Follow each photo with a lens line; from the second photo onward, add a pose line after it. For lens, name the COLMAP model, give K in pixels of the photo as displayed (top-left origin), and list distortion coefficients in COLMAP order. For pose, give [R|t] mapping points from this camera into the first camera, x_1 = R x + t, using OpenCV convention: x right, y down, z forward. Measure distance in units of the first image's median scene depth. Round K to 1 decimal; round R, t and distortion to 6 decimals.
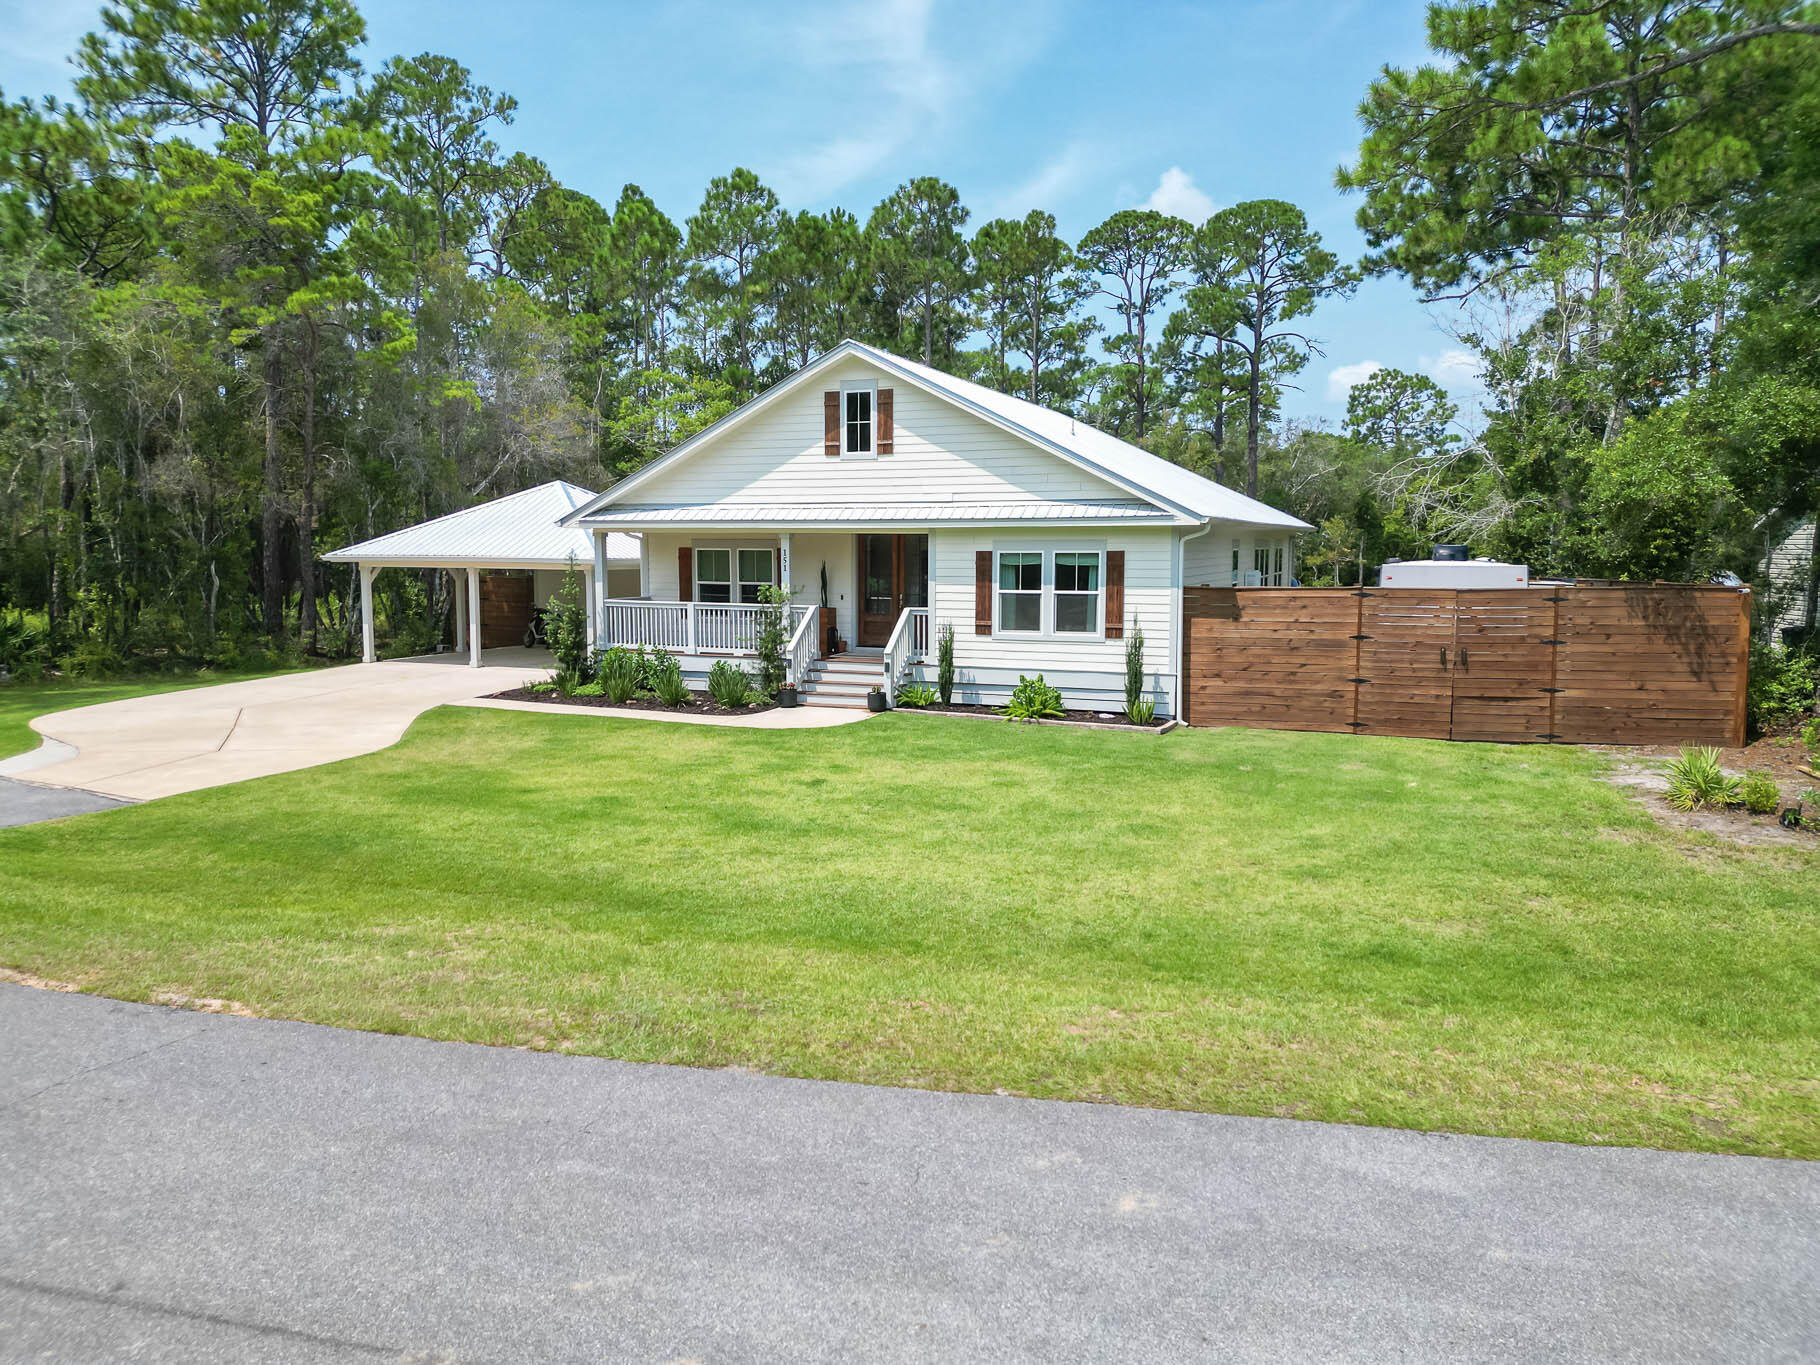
lens RADIAL K [[1282.3, 0, 907.8], [0, 1282.3, 664.7], [0, 0, 1]] dist [0.092307, -0.106918]
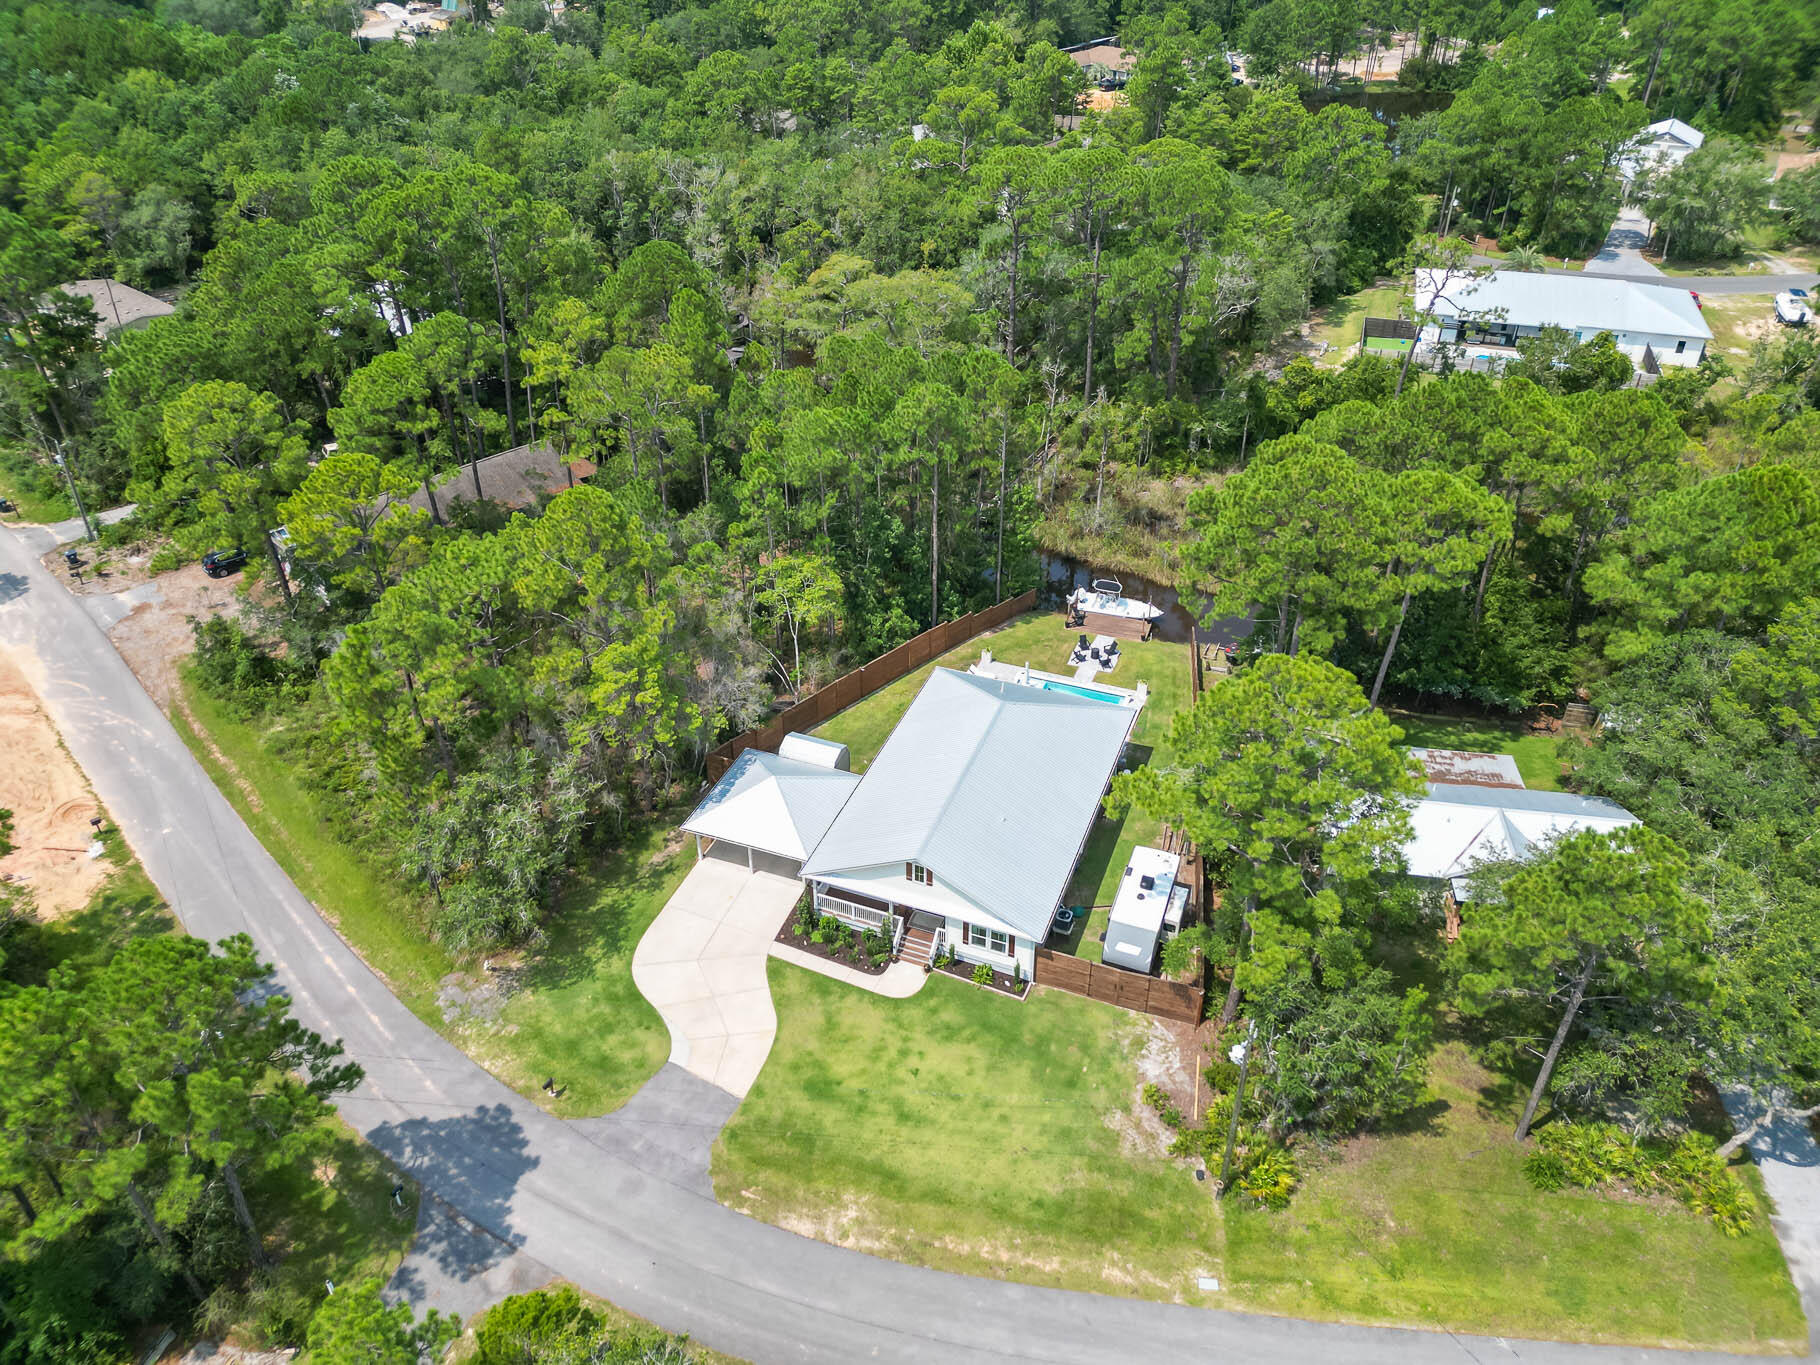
lens RADIAL K [[1273.9, 0, 911.1], [0, 1273.9, 662.1], [0, 0, 1]] dist [0.115958, -0.146922]
pose [[0.999875, -0.010915, 0.011449, -0.081337], [0.004222, 0.881691, 0.471809, -1.821244], [-0.015244, -0.471702, 0.881626, -1.122751]]
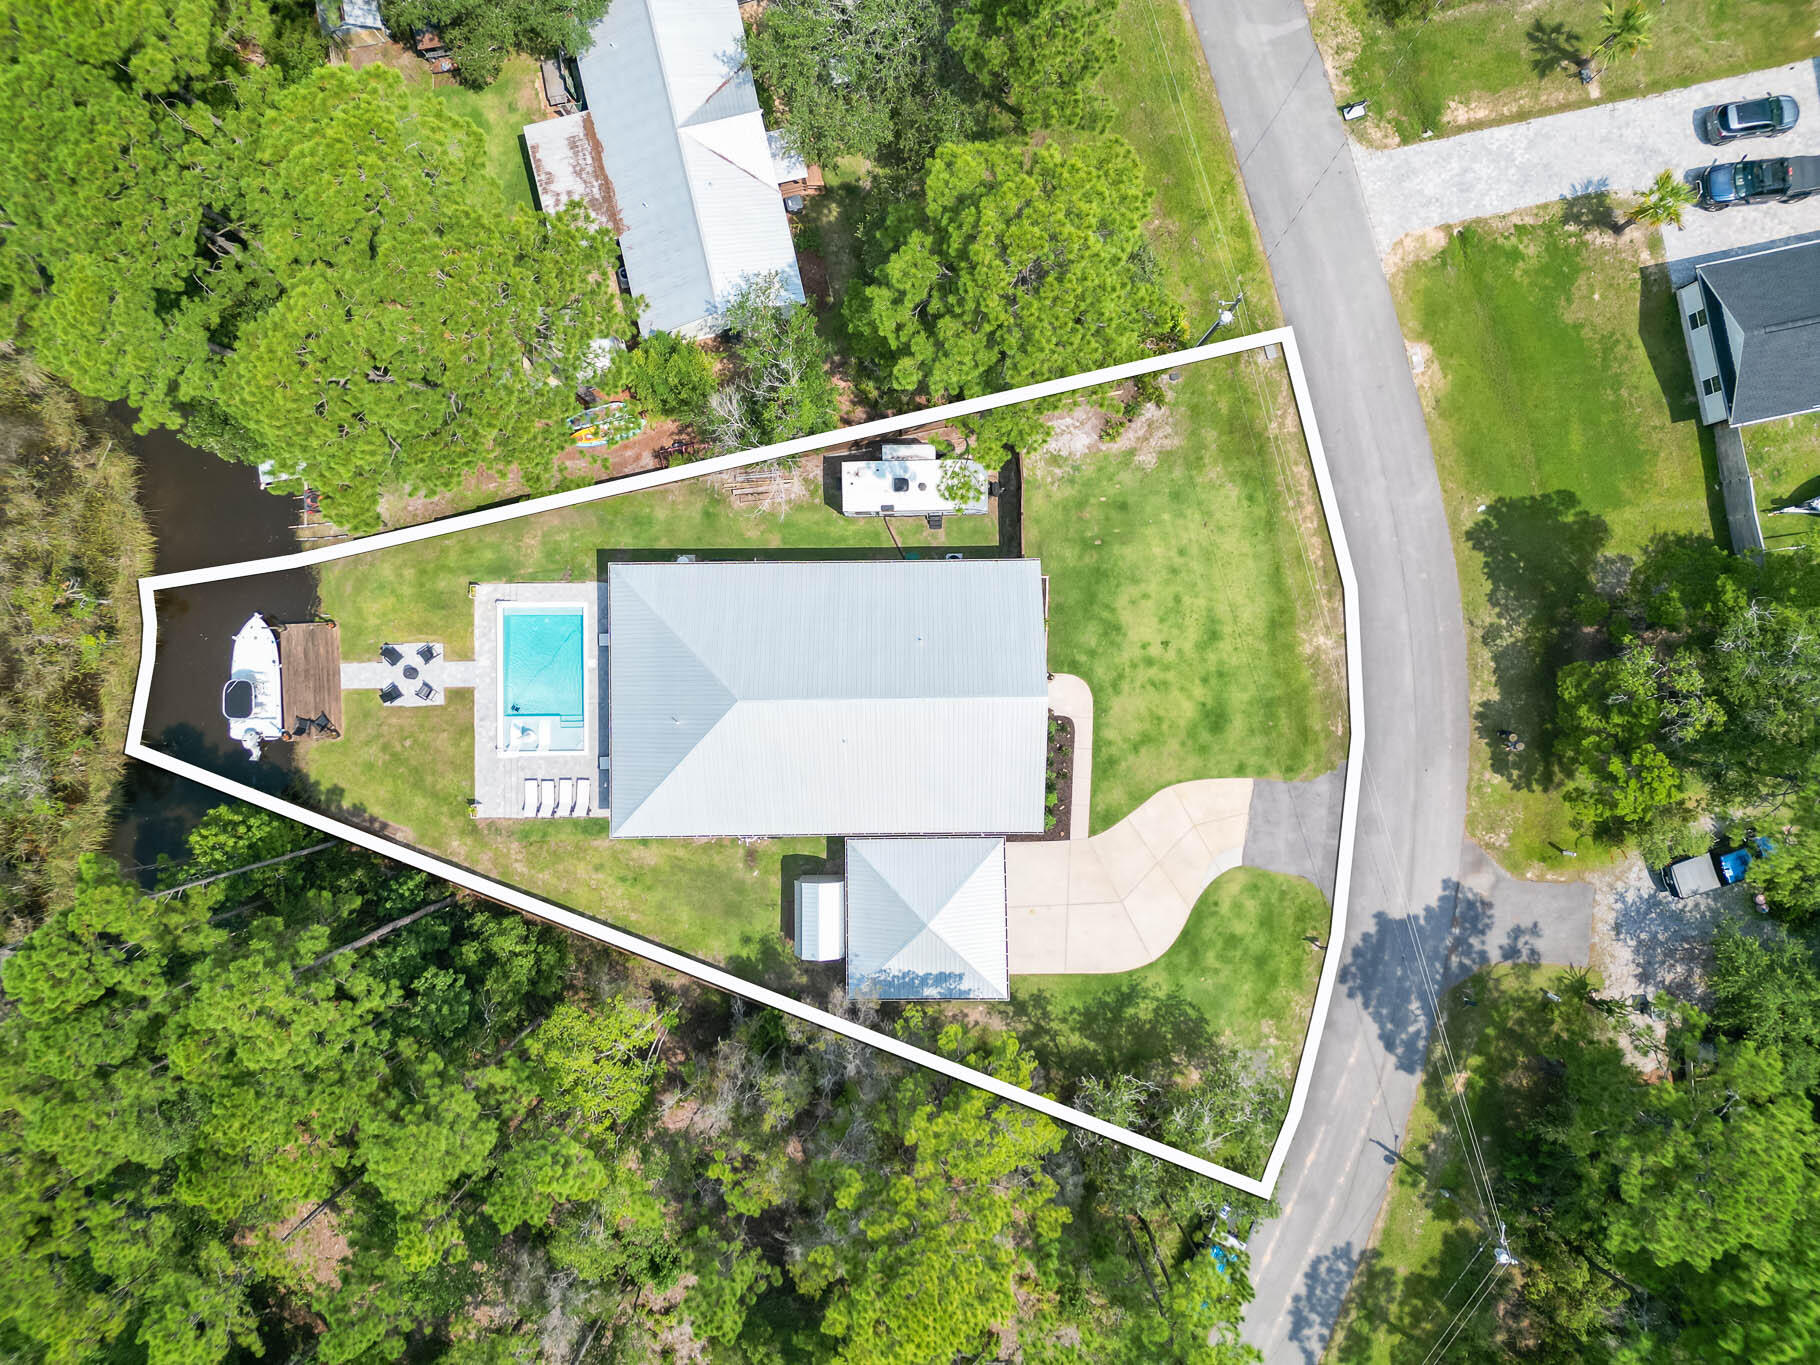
lens RADIAL K [[1293.7, 0, 911.8], [0, 1293.7, 654.8], [0, 0, 1]] dist [0.089635, -0.097479]
pose [[-0.387533, -0.921828, 0.007092, 0.112562], [0.097599, -0.033377, 0.994666, -2.691523], [-0.916675, 0.386158, 0.102905, 0.927986]]
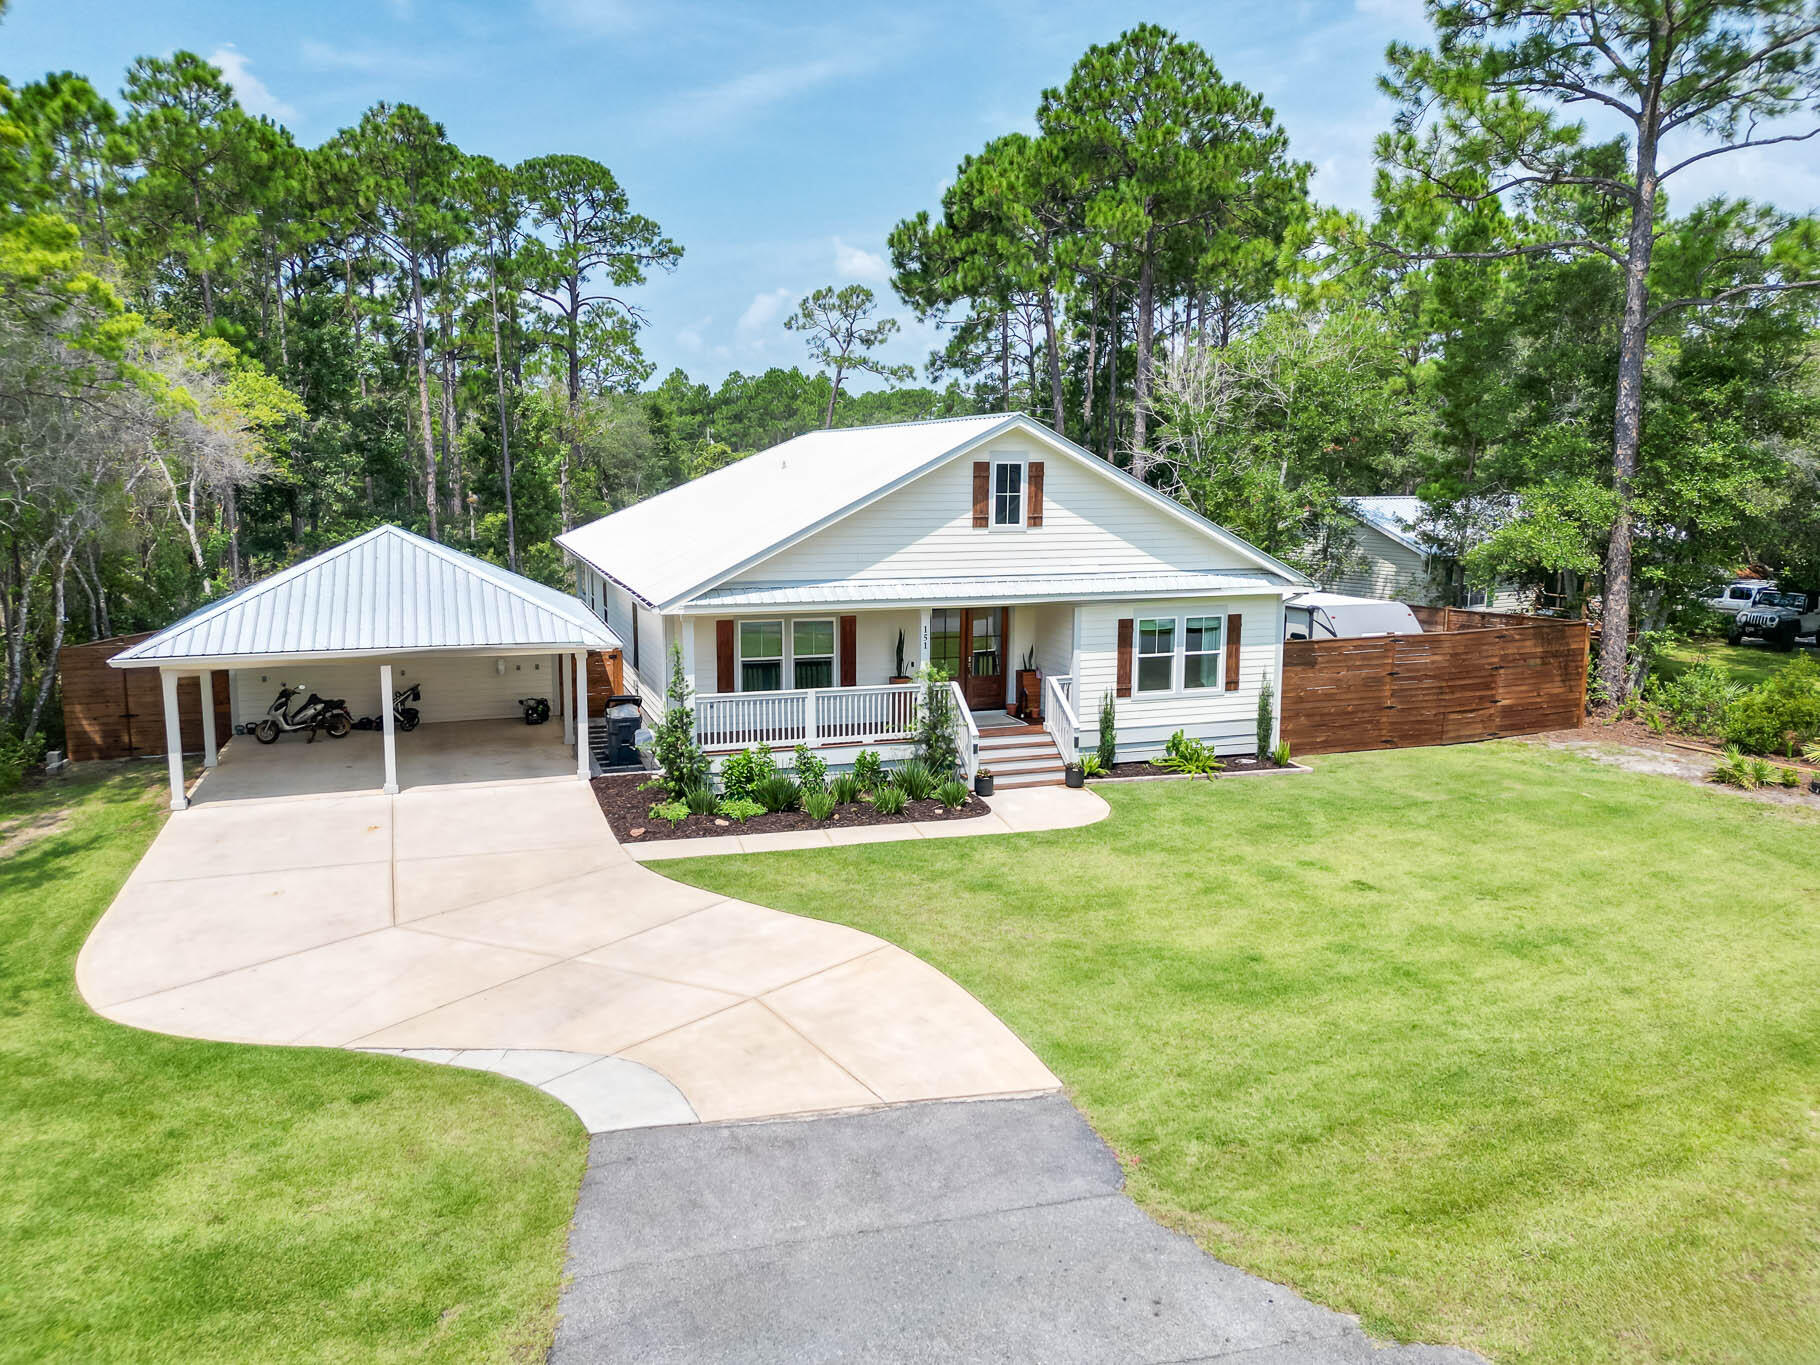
lens RADIAL K [[1282.3, 0, 907.8], [0, 1282.3, 664.7], [0, 0, 1]] dist [0.092307, -0.106918]
pose [[0.748086, -0.098327, 0.656277, -0.747467], [0.058839, 0.994895, 0.081991, -0.143864], [-0.660989, -0.022721, 0.750052, 0.315672]]
